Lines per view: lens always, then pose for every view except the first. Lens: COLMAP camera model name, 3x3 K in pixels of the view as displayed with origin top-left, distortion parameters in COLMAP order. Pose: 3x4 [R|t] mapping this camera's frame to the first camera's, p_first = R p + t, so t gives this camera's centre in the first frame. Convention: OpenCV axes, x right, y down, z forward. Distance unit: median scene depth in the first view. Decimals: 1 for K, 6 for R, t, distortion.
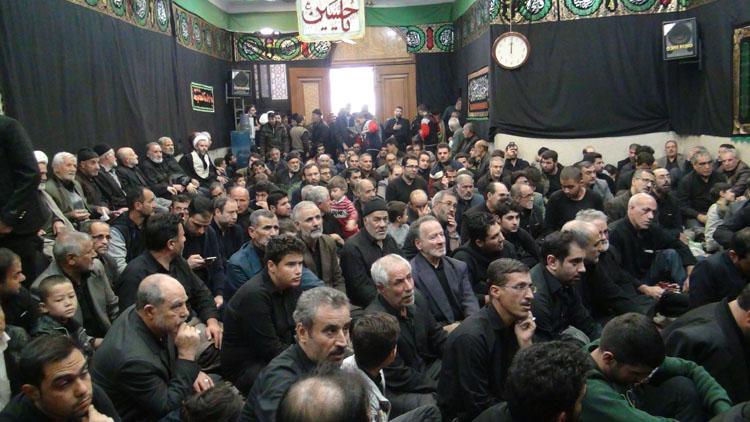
lens RADIAL K [[653.9, 0, 373.8], [0, 653.9, 207.3], [0, 0, 1]] dist [-0.018117, 0.016551]
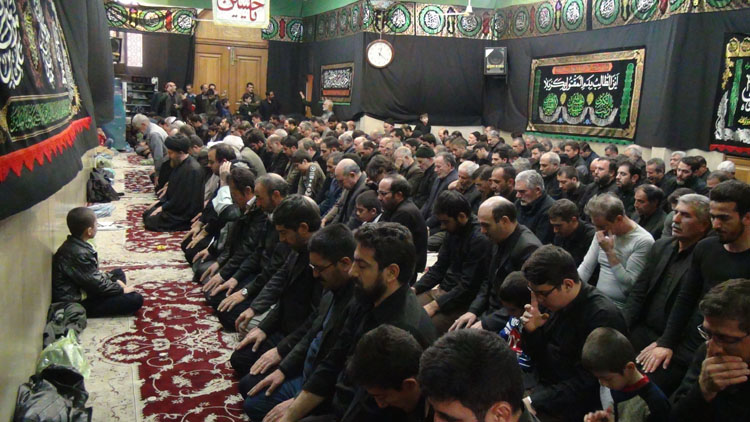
lens RADIAL K [[651.6, 0, 361.4], [0, 651.6, 250.3], [0, 0, 1]] dist [-0.023755, 0.015337]
pose [[0.932577, 0.012170, 0.360765, -0.284829], [-0.045057, 0.995540, 0.082890, 0.046814], [-0.358147, -0.093557, 0.928966, -0.237926]]
